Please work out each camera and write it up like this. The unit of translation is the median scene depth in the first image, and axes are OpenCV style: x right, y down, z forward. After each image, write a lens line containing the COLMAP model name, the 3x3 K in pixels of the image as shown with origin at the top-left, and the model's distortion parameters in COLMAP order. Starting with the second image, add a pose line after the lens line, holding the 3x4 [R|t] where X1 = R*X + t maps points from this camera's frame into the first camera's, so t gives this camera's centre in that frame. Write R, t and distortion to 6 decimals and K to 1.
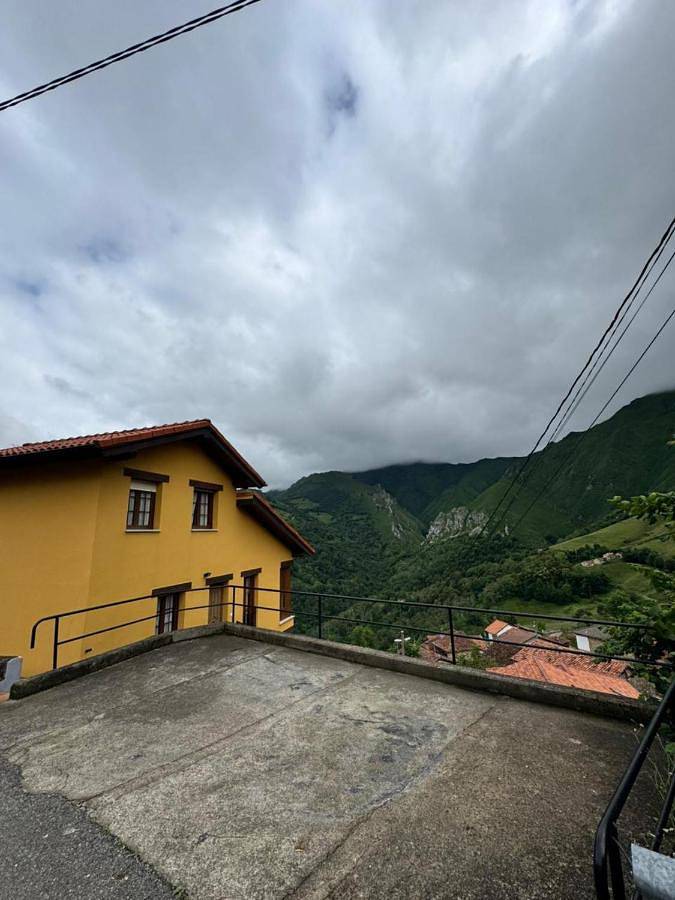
lens RADIAL K [[362.7, 0, 338.4], [0, 362.7, 450.8], [0, 0, 1]] dist [-0.000062, 0.000168]
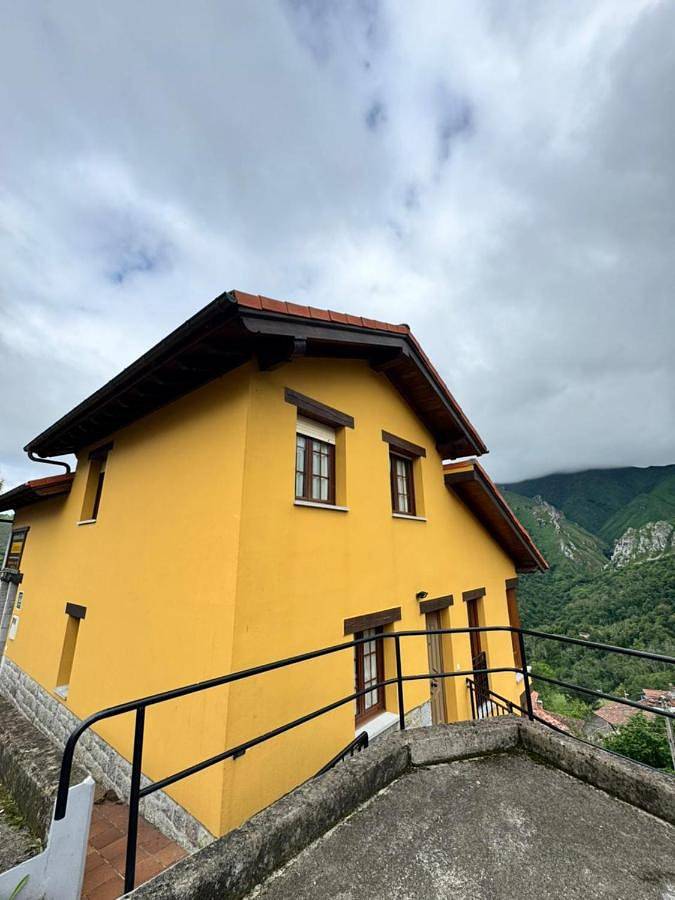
lens RADIAL K [[362.7, 0, 336.6], [0, 362.7, 450.1], [0, 0, 1]] dist [-0.000062, 0.000168]
pose [[0.923996, -0.078611, -0.374234, -0.293492], [0.062139, 0.996501, -0.055900, 0.159219], [0.377319, 0.028397, 0.925648, 0.479898]]
